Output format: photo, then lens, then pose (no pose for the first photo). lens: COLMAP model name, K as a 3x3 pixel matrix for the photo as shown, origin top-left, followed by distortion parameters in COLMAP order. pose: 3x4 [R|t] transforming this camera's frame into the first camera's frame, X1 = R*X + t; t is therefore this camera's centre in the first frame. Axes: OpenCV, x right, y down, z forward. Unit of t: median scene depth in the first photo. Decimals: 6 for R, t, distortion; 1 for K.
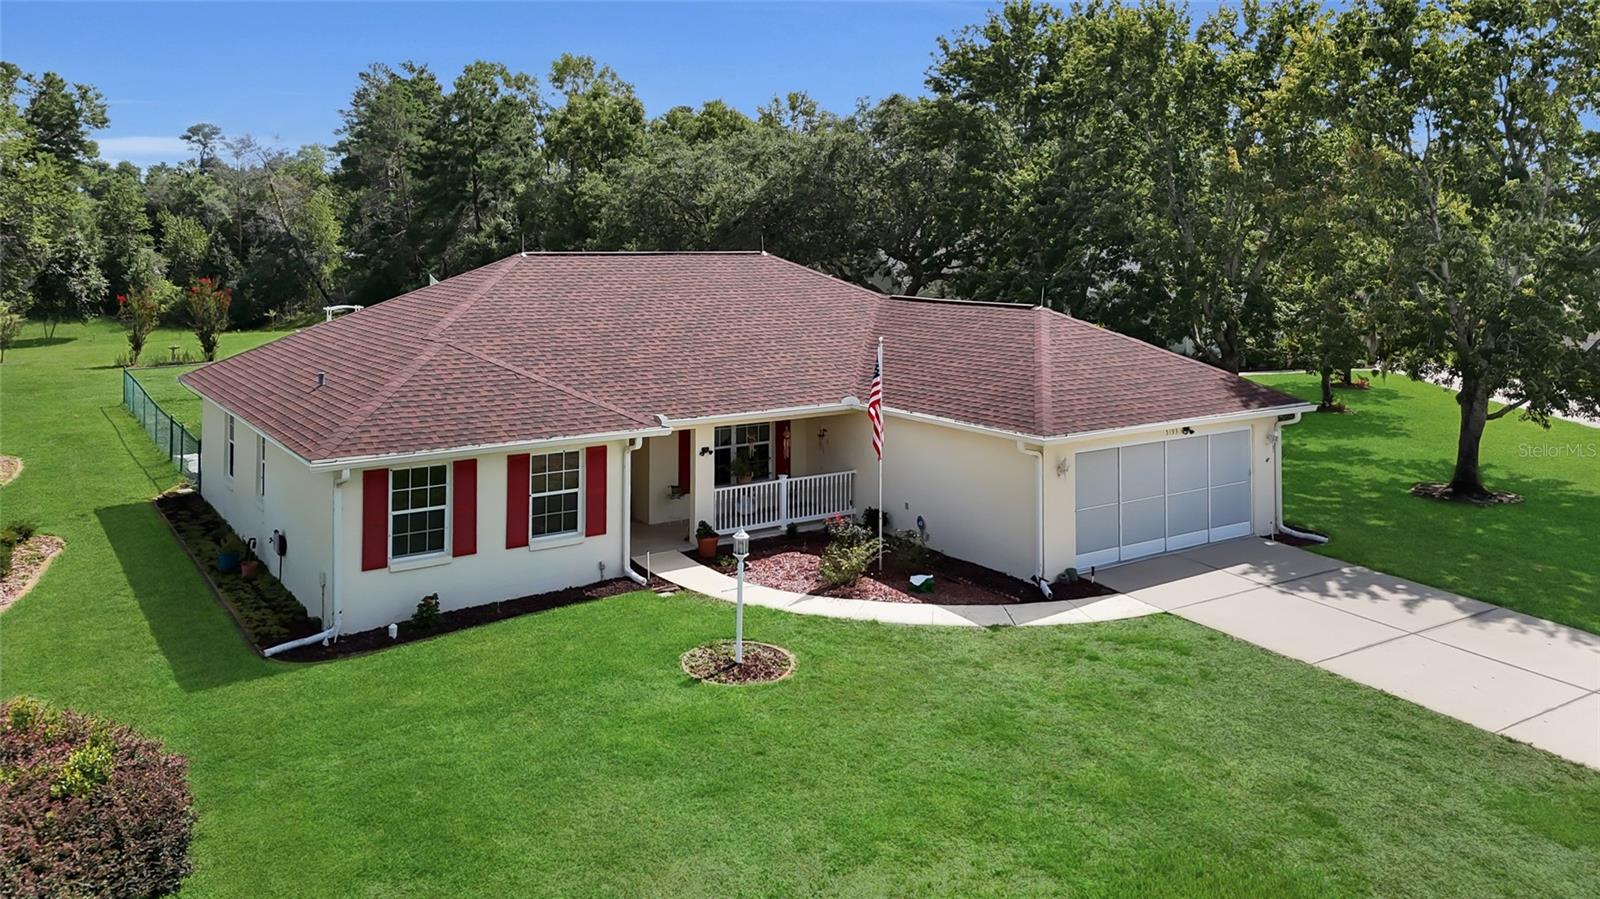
lens RADIAL K [[1167.0, 0, 798.6], [0, 1167.0, 524.9], [0, 0, 1]] dist [-0.028043, 0.003488]
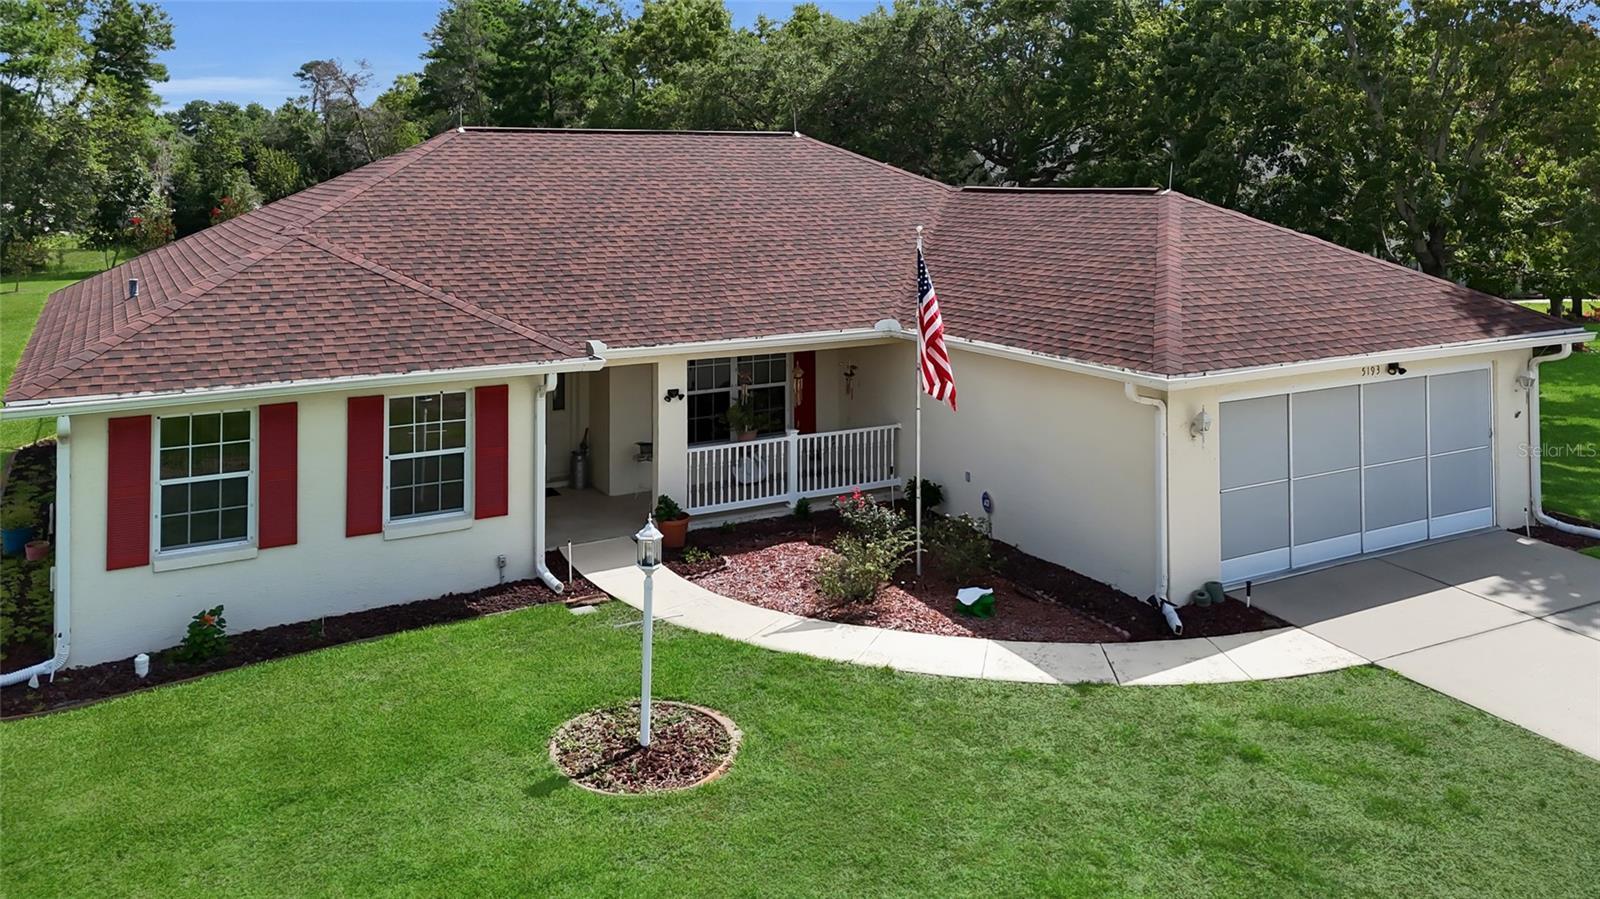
lens RADIAL K [[1227.7, 0, 805.6], [0, 1227.7, 397.4], [0, 0, 1]] dist [-0.013372, -0.004977]
pose [[0.995347, 0.008674, -0.095963, 0.069653], [-0.014660, 0.997978, -0.061849, -0.017571], [0.095232, 0.062968, 0.993462, 0.283323]]
